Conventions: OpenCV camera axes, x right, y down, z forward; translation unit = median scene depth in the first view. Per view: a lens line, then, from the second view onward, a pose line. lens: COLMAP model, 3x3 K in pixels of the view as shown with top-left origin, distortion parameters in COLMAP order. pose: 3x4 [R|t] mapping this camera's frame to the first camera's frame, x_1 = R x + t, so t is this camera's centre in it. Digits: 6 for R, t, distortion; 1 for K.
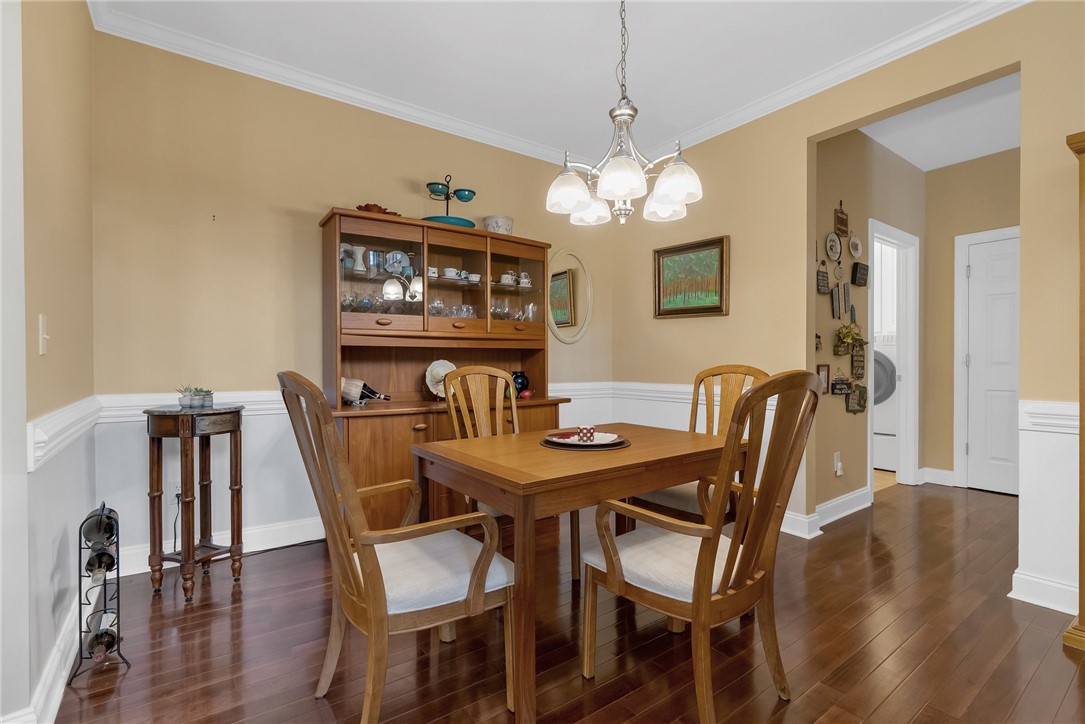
lens RADIAL K [[493.3, 0, 542.7], [0, 493.3, 366.4], [0, 0, 1]] dist [-0.001338, 0.000074]
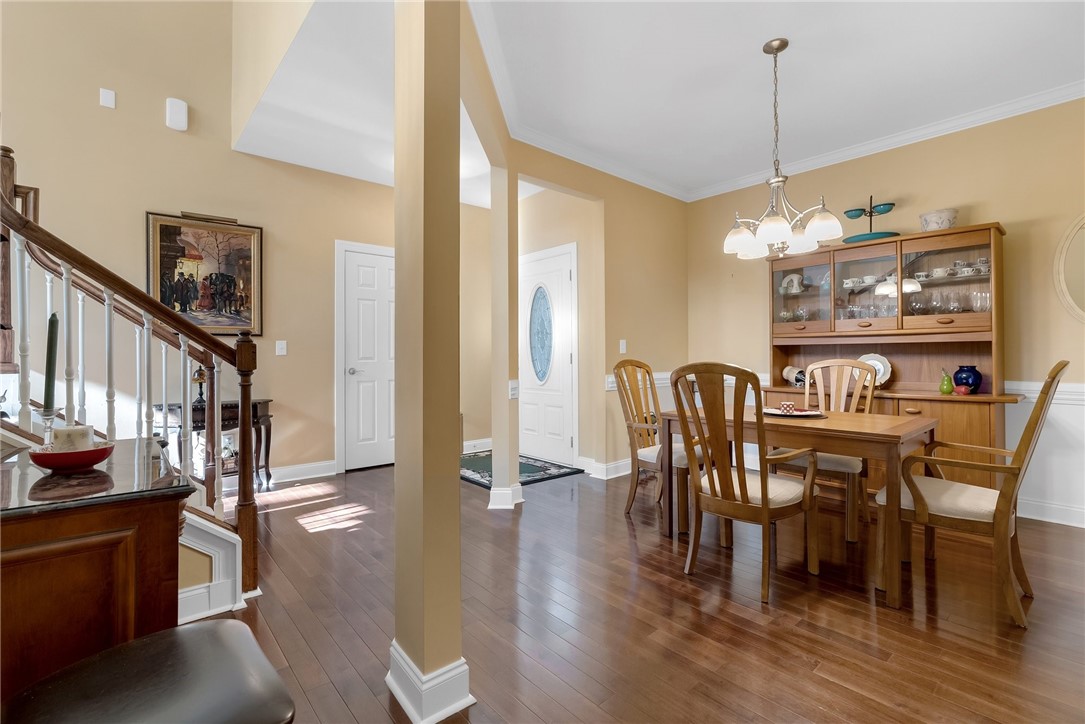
lens RADIAL K [[493.3, 0, 542.8], [0, 493.3, 355.1], [0, 0, 1]] dist [-0.001338, 0.000074]
pose [[0.077207, 0.020902, -0.996796, 0.908642], [0.014305, 0.999654, 0.022070, -0.047098], [0.996912, -0.015963, 0.076881, 0.126897]]
